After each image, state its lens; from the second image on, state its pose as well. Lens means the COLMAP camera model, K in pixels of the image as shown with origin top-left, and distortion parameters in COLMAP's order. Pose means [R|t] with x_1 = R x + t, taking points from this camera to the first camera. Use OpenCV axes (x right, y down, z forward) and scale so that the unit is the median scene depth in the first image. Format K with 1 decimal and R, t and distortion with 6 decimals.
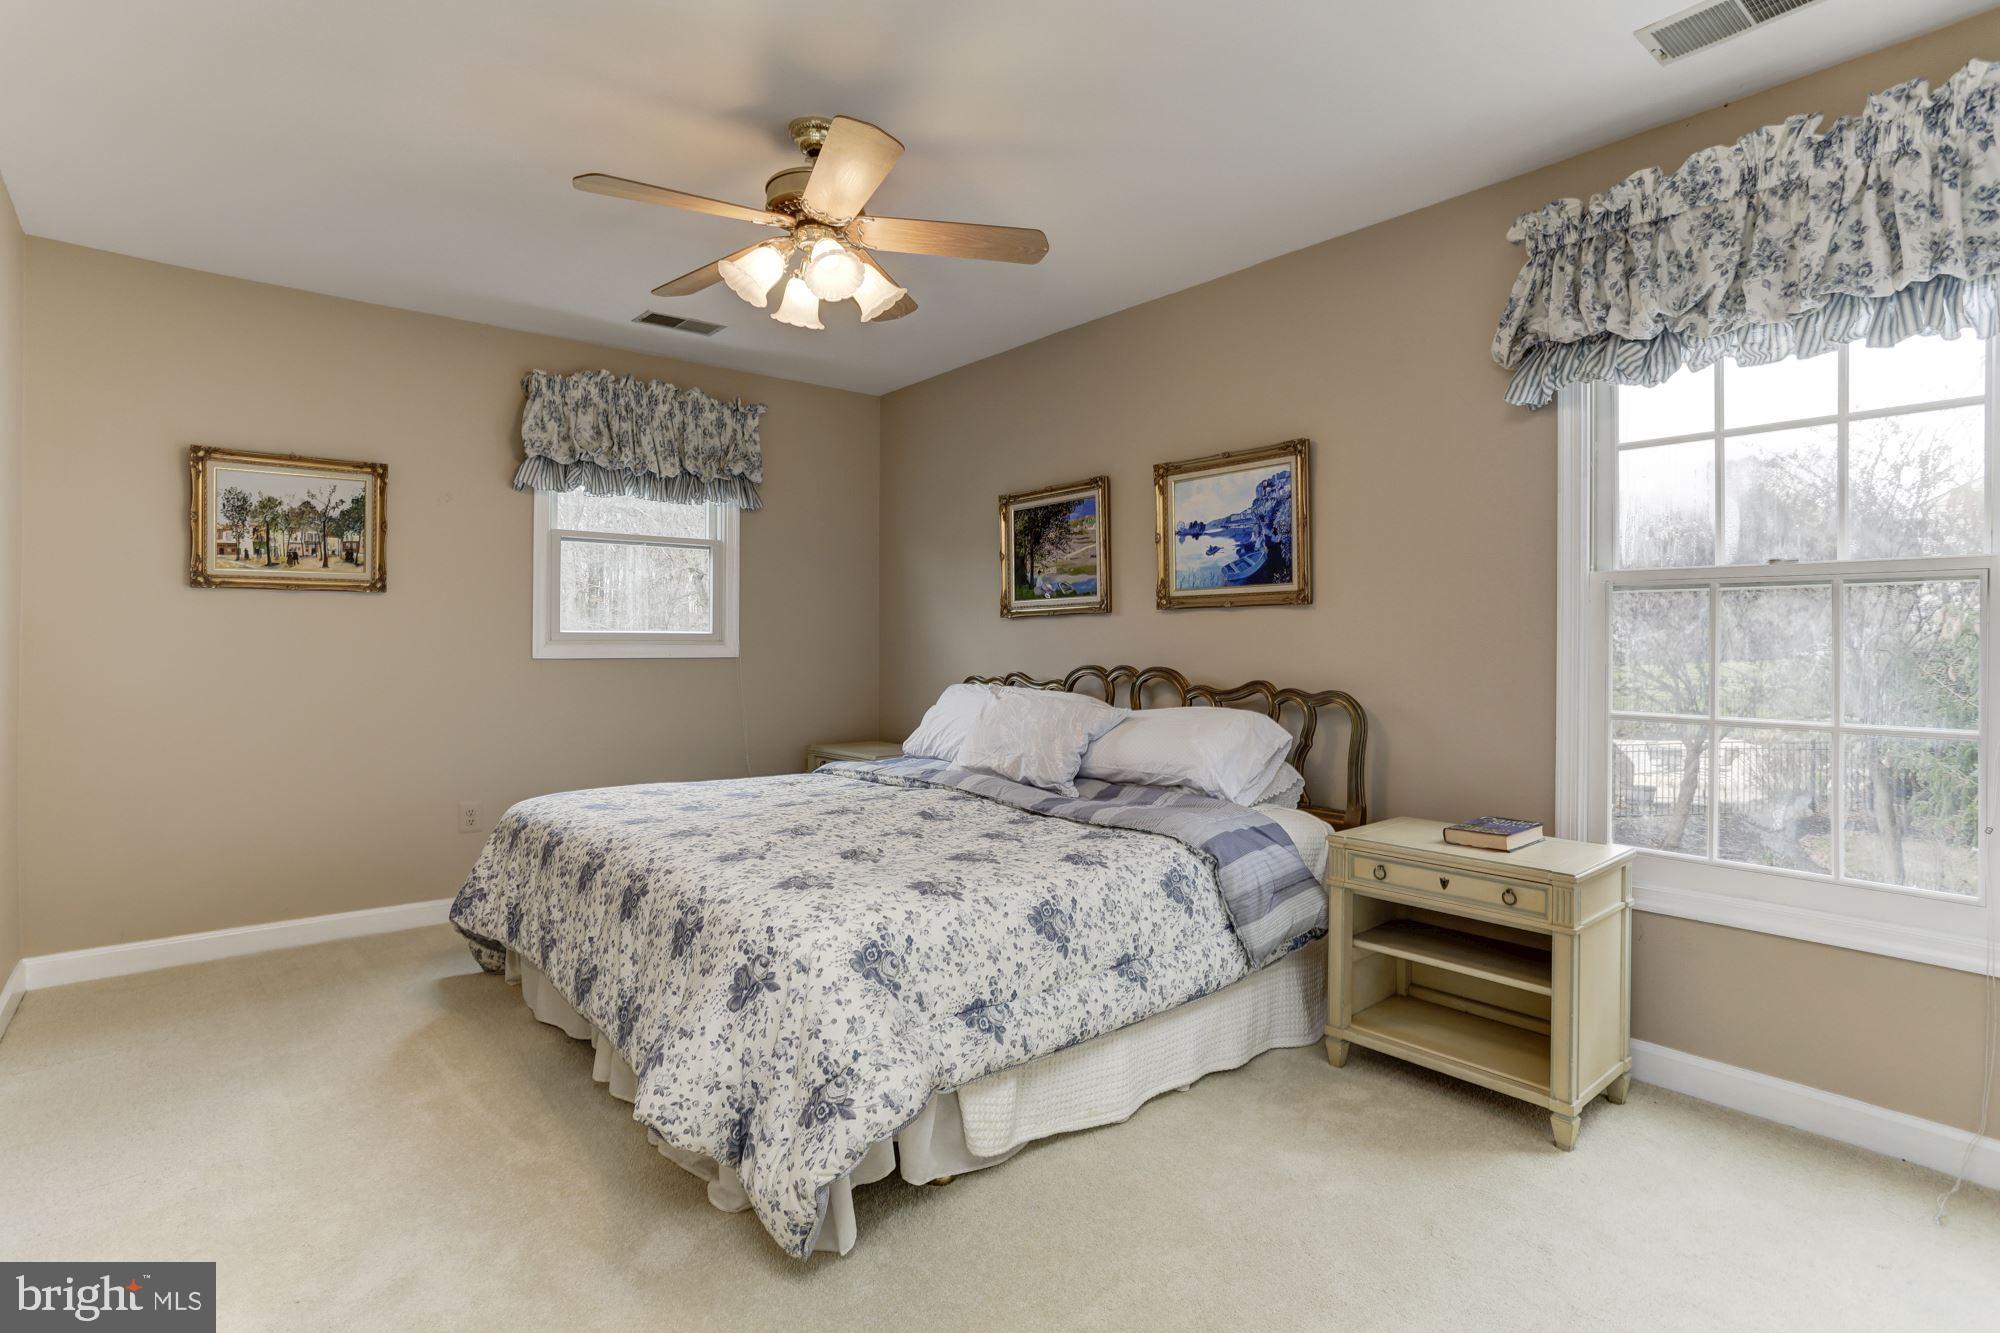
lens RADIAL K [[995.2, 0, 997.2], [0, 995.2, 632.4], [0, 0, 1]] dist [-0.034800, 0.030116]
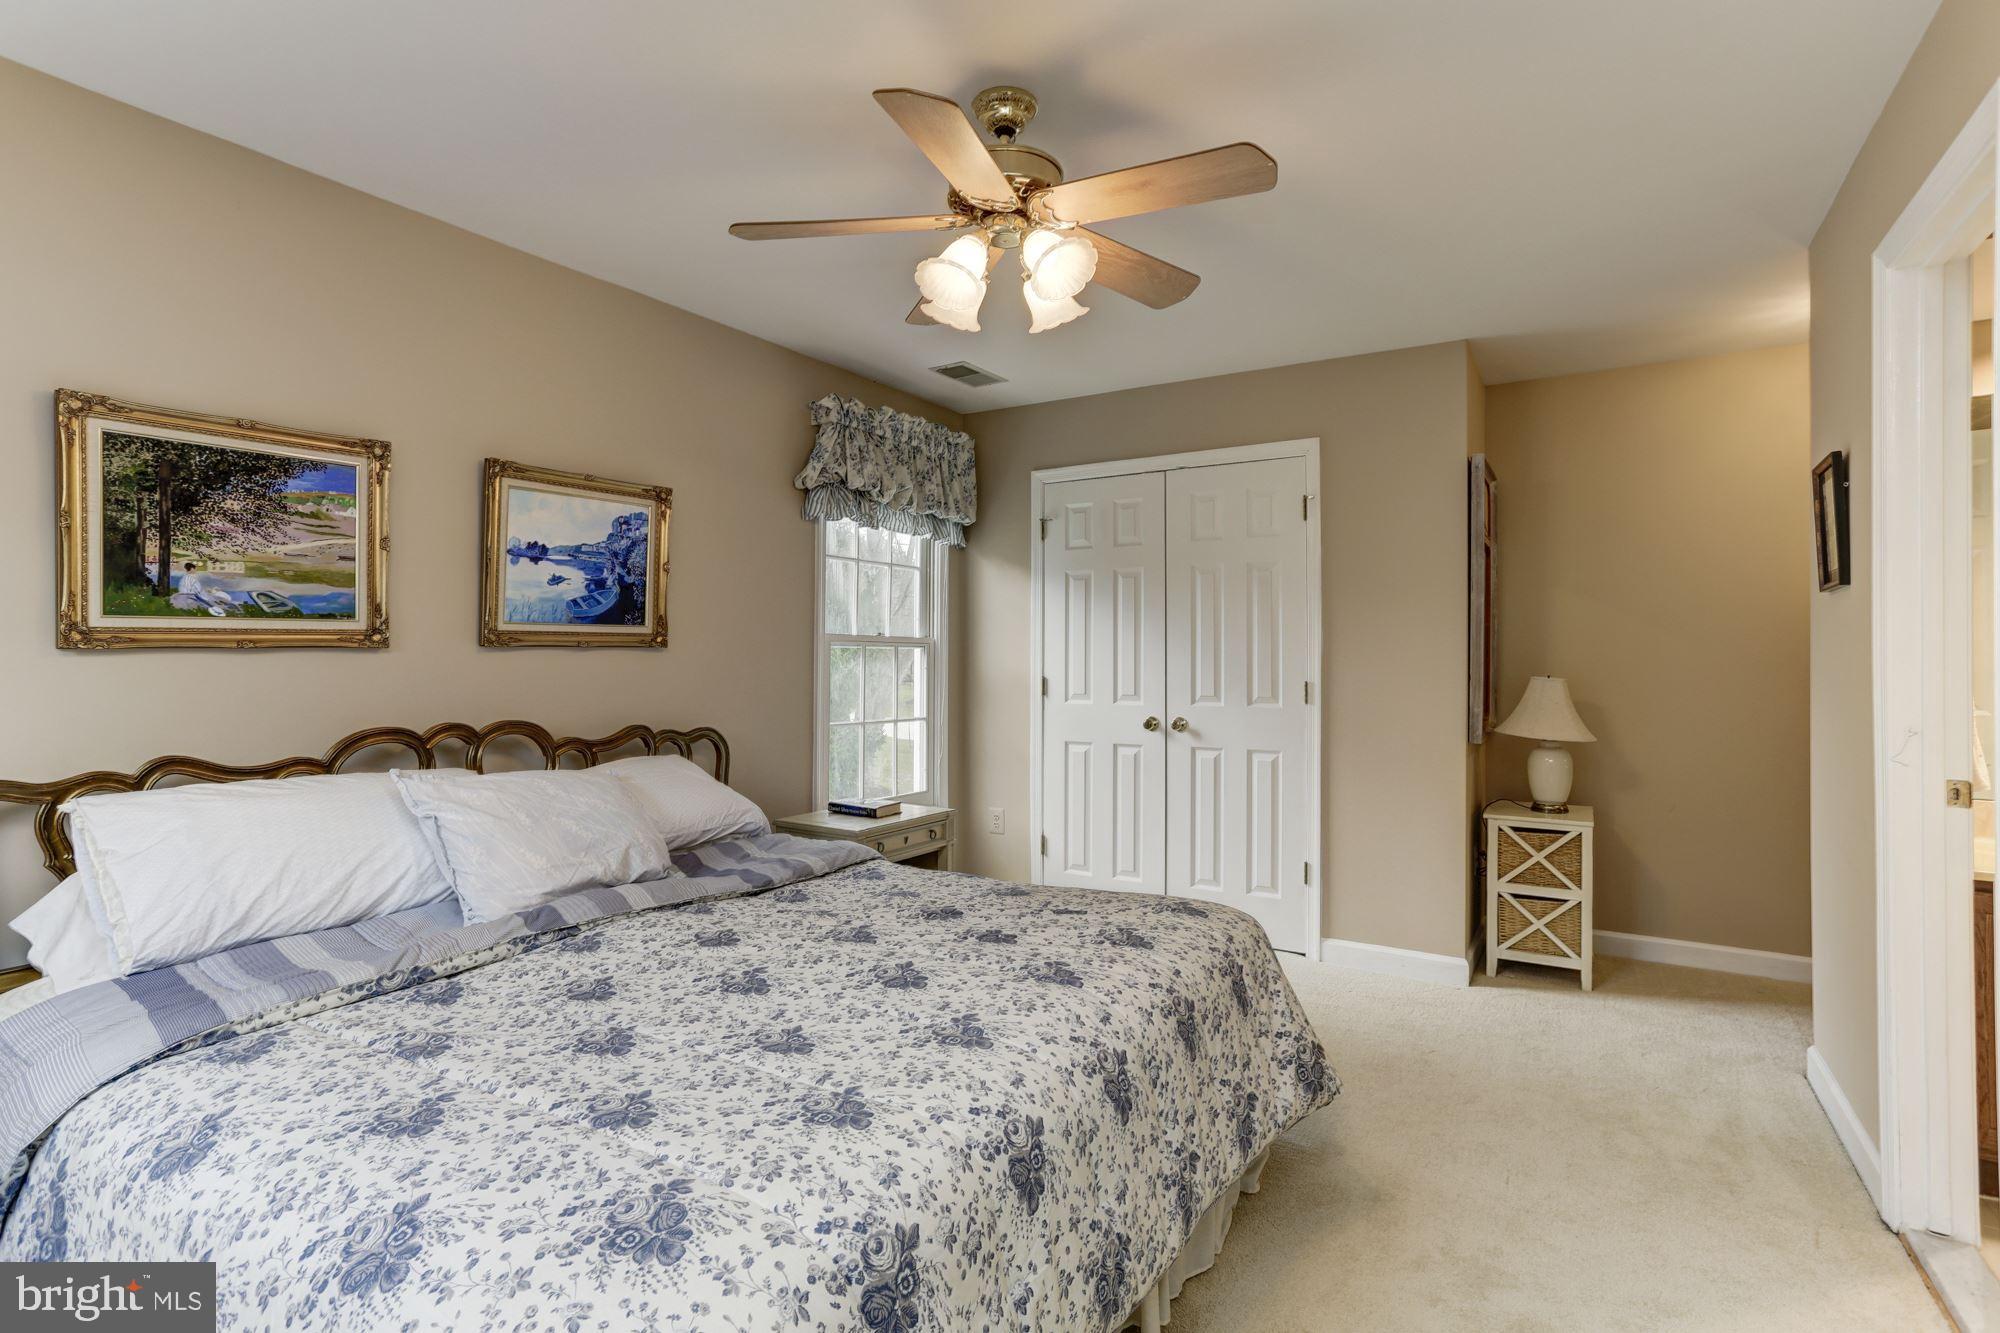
lens RADIAL K [[995.2, 0, 997.2], [0, 995.2, 632.4], [0, 0, 1]] dist [-0.034800, 0.030116]
pose [[-0.305640, 0.022844, 0.951873, -0.713734], [-0.009290, 0.999593, -0.026972, -0.018130], [-0.952102, -0.017087, -0.305303, 0.900423]]
